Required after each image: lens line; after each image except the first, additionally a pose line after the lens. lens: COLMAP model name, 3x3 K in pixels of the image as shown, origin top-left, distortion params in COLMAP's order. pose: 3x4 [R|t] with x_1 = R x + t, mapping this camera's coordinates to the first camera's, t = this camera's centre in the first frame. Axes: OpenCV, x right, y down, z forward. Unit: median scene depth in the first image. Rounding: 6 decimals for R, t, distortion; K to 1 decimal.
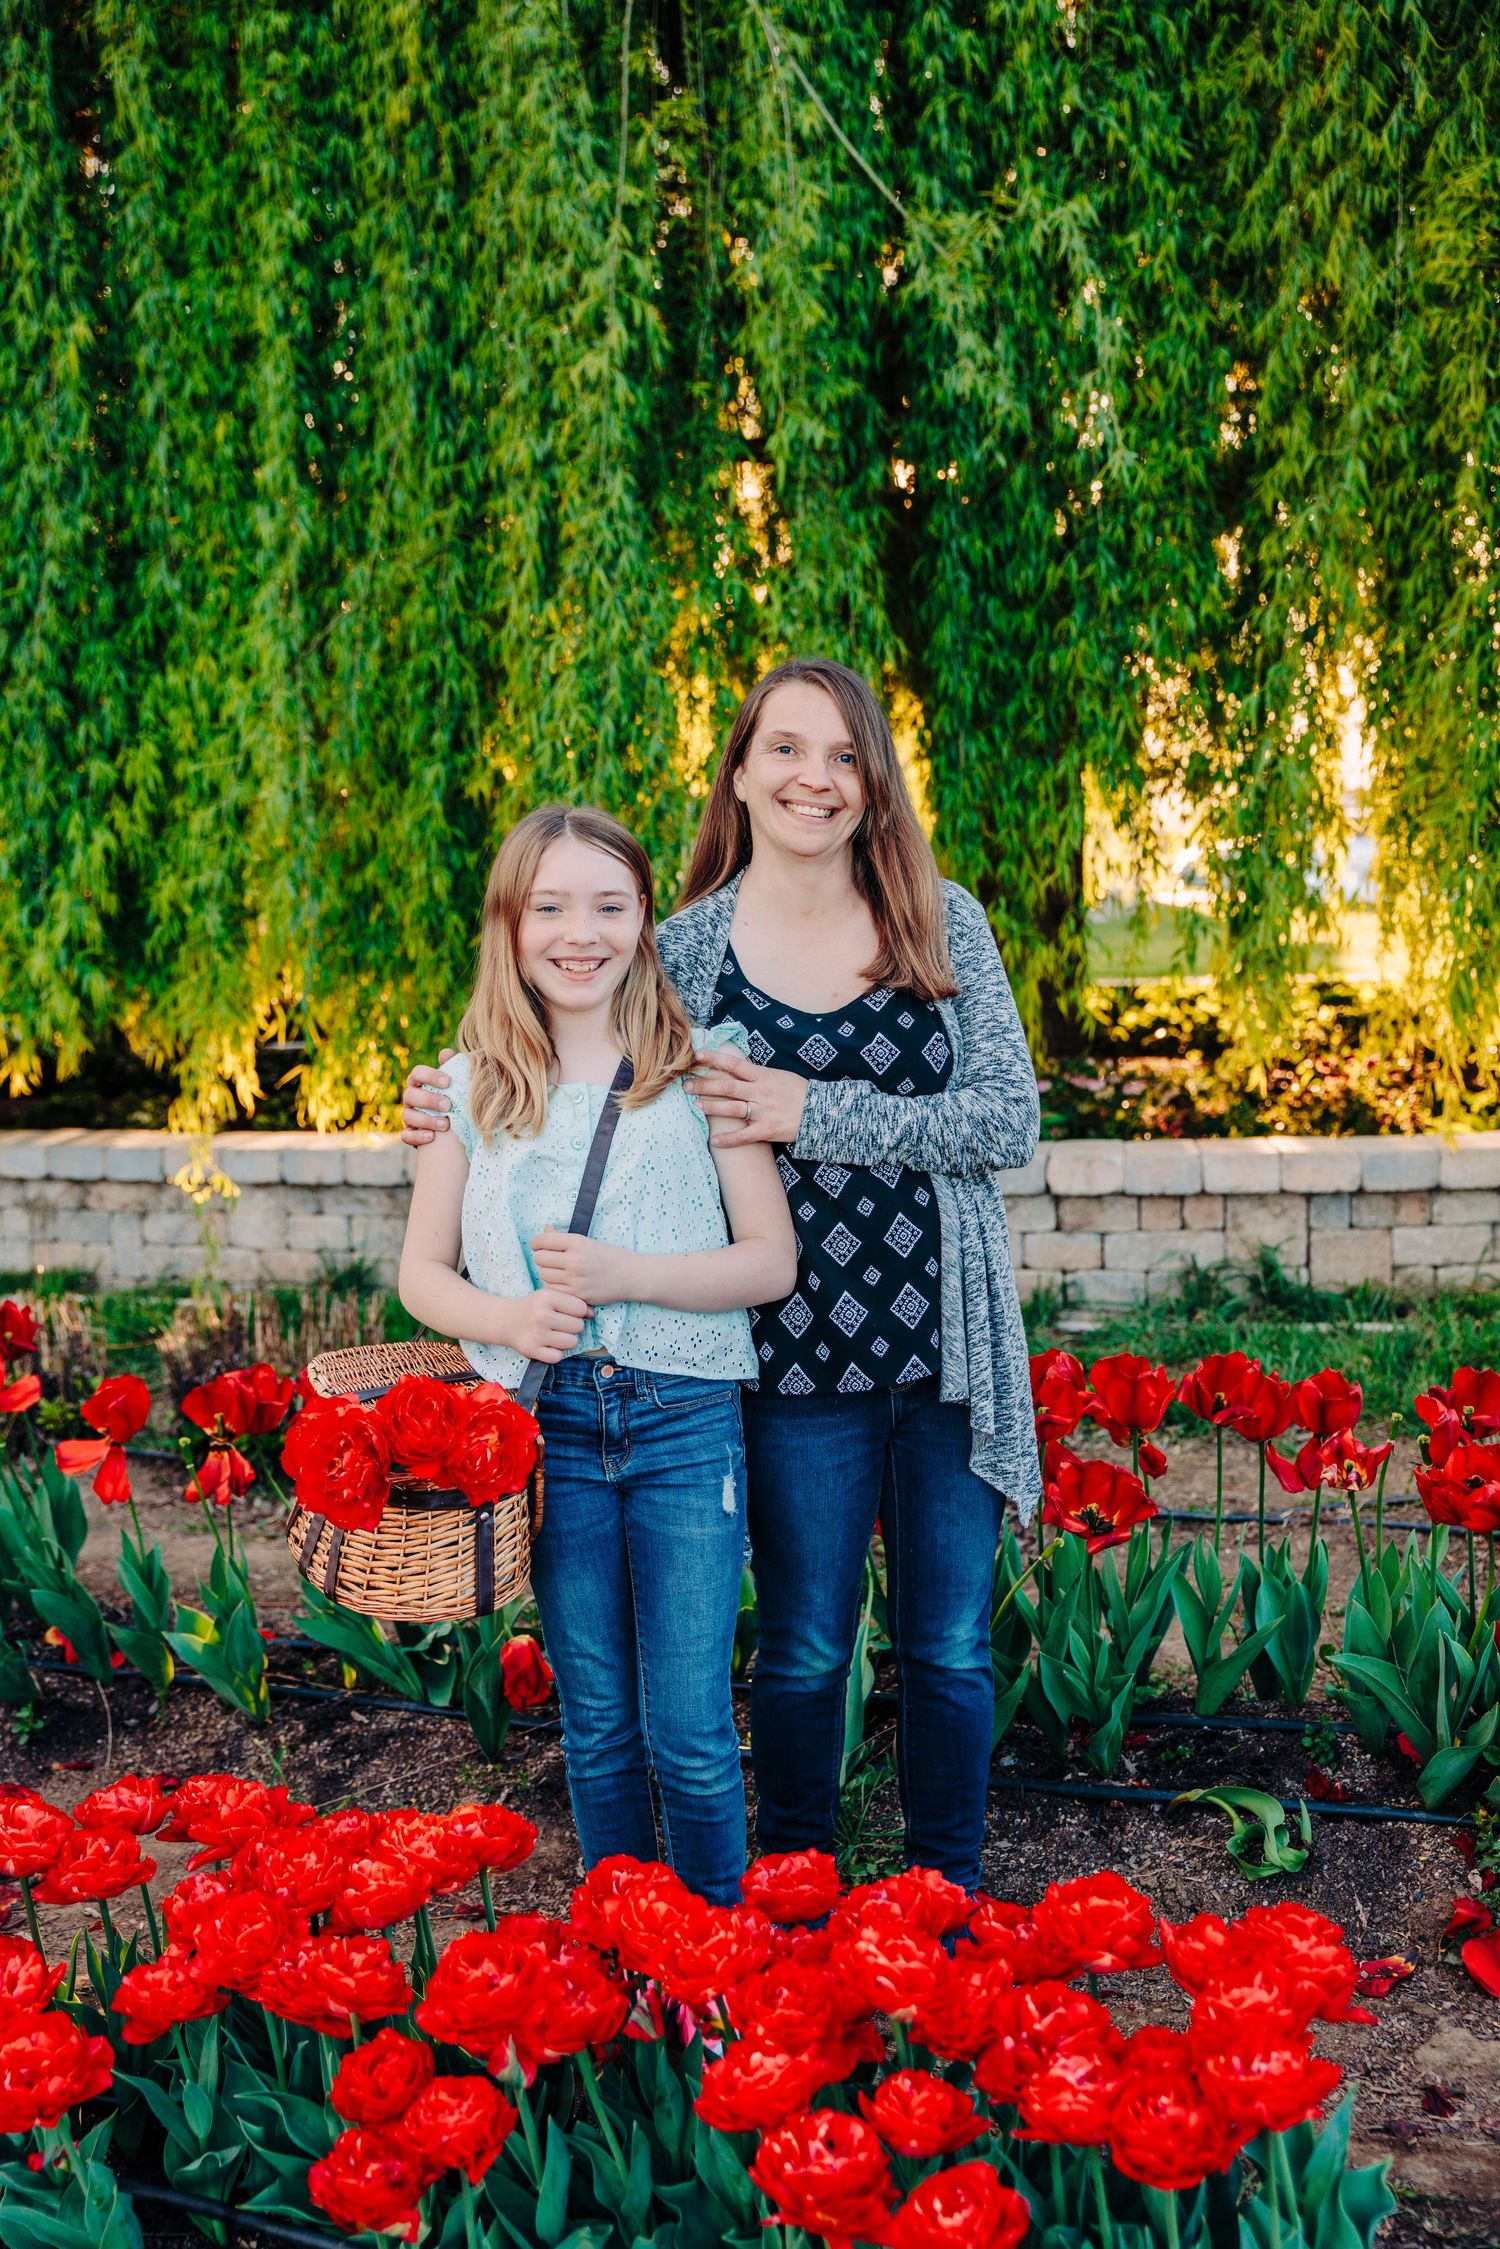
lens RADIAL K [[2472.7, 0, 744.0], [0, 2472.7, 1137.9], [0, 0, 1]] dist [0.001684, -0.051799]
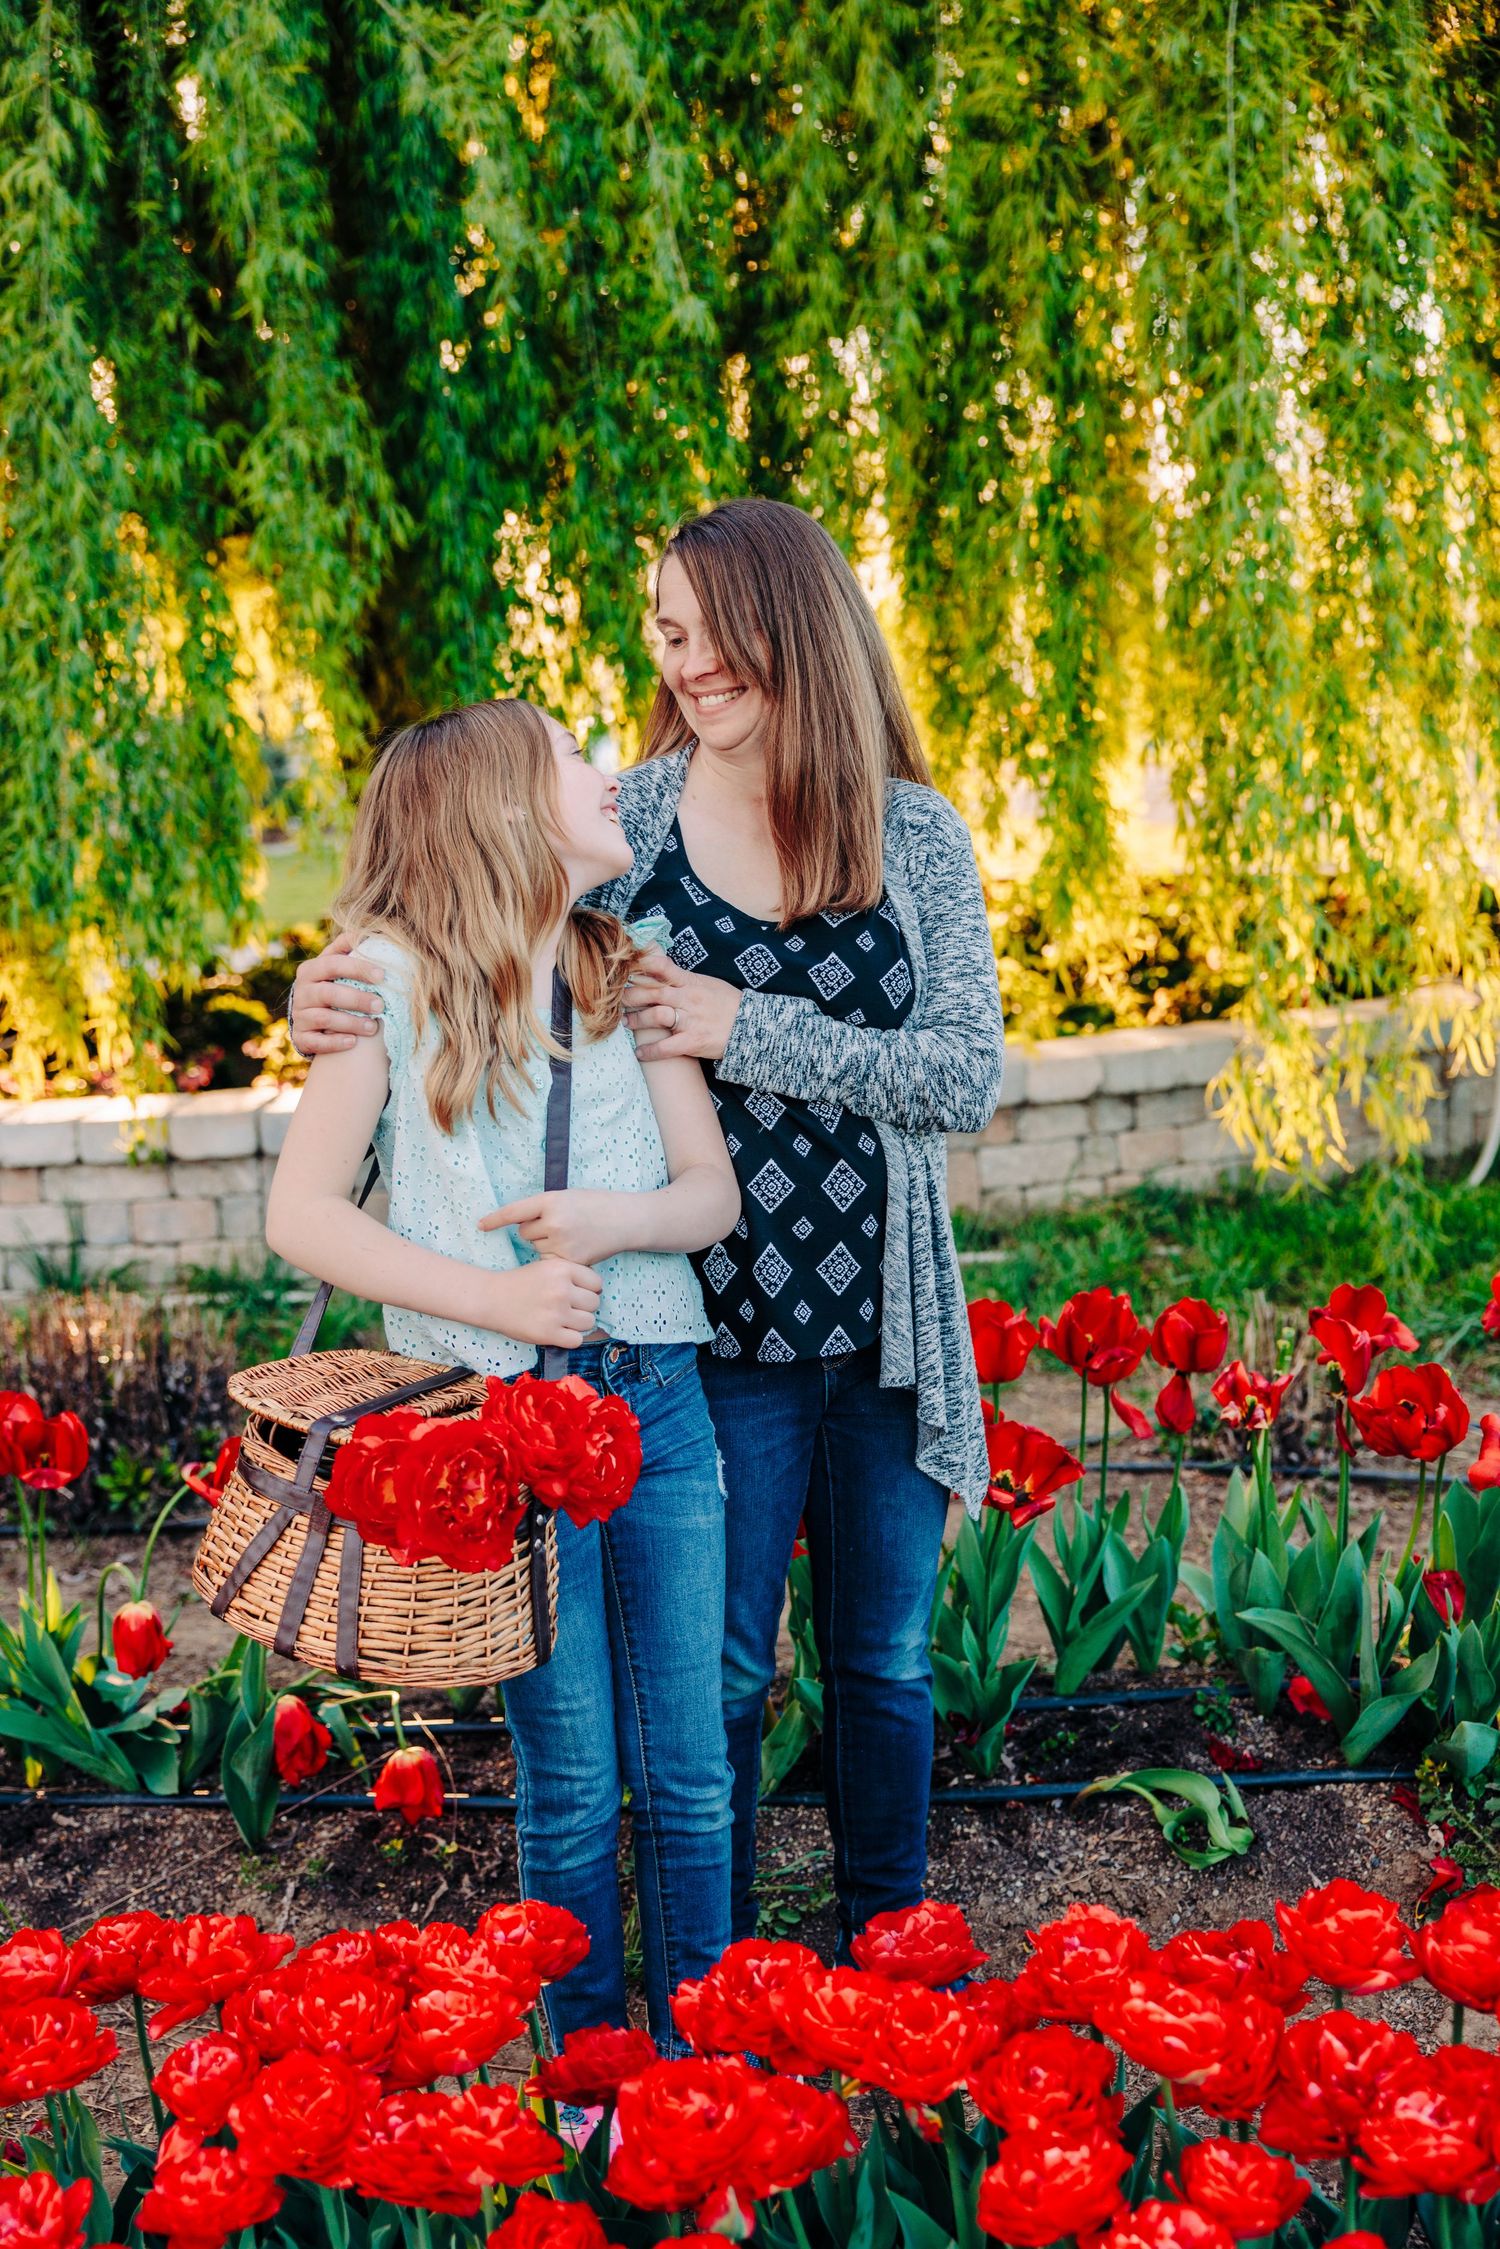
lens RADIAL K [[2737.8, 0, 721.2], [0, 2737.8, 1132.7], [0, 0, 1]] dist [0.018467, -0.042997]
pose [[0.959424, -0.061669, 0.275141, -0.108444], [0.056743, 0.998054, 0.025836, -0.001687], [-0.276199, -0.009175, 0.961057, 0.044131]]
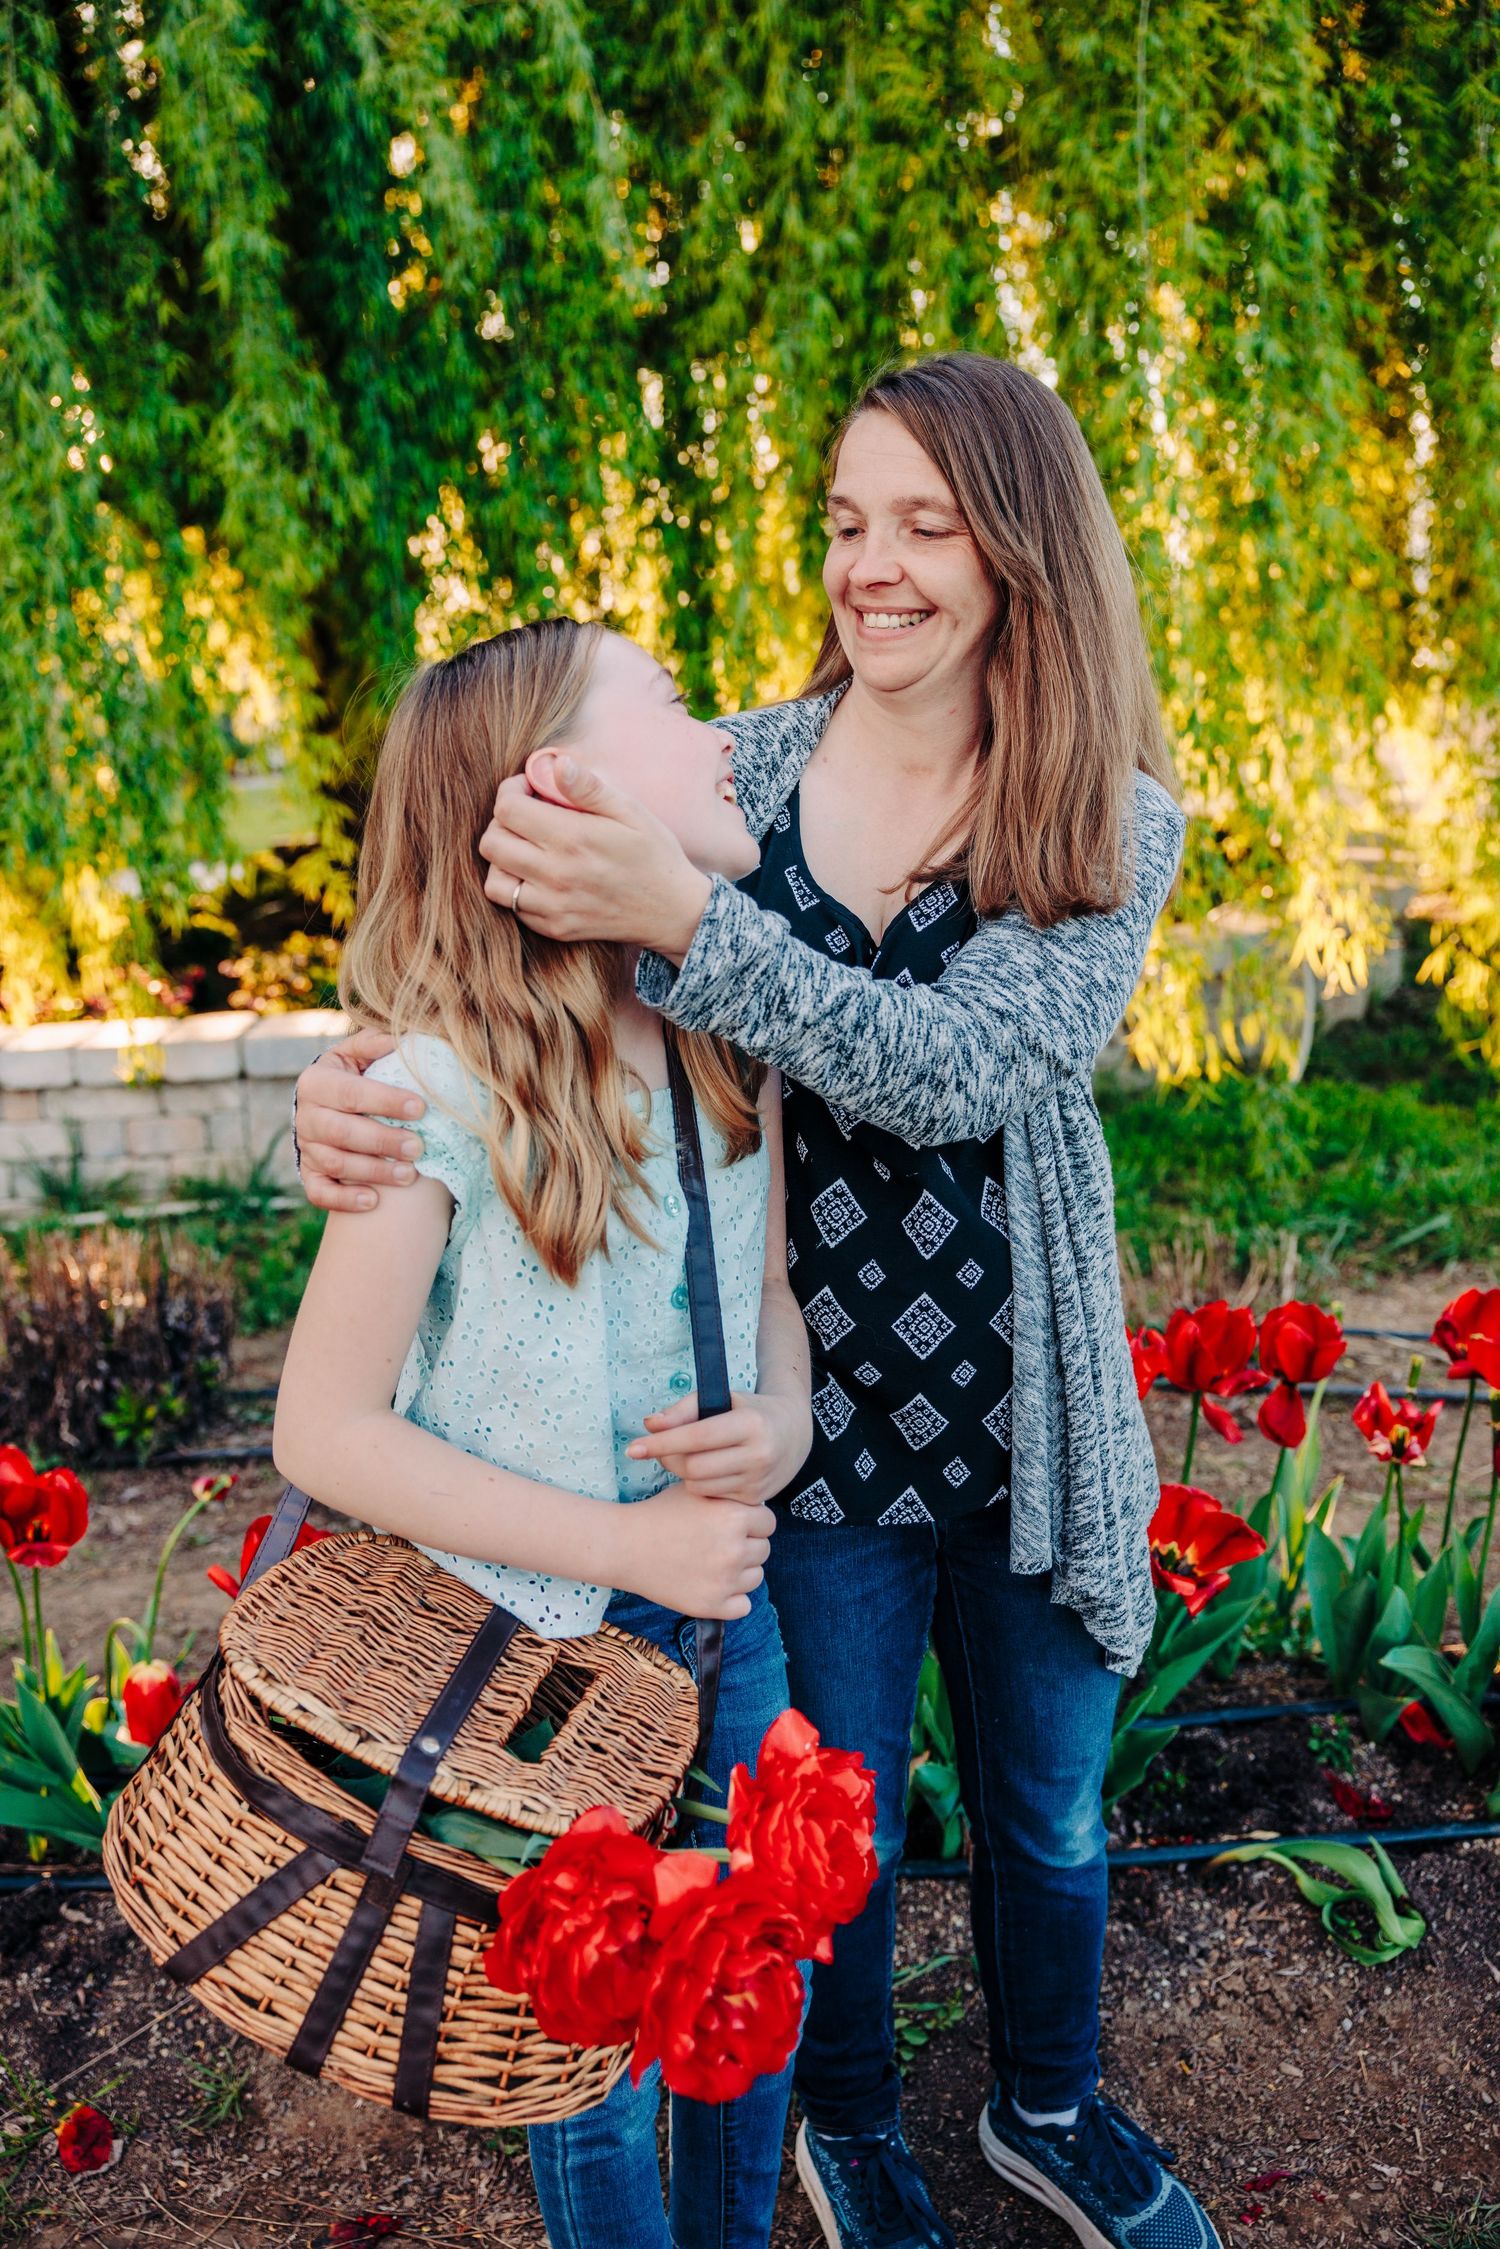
lens RADIAL K [[1955.3, 0, 711.3], [0, 1955.3, 1125.6], [0, 0, 1]] dist [-0.044665, 0.100141]
pose [[0.933488, -0.093729, 0.346142, -0.093336], [0.062139, 0.992915, 0.101283, -0.024672], [-0.353183, -0.073038, 0.932699, 0.247709]]
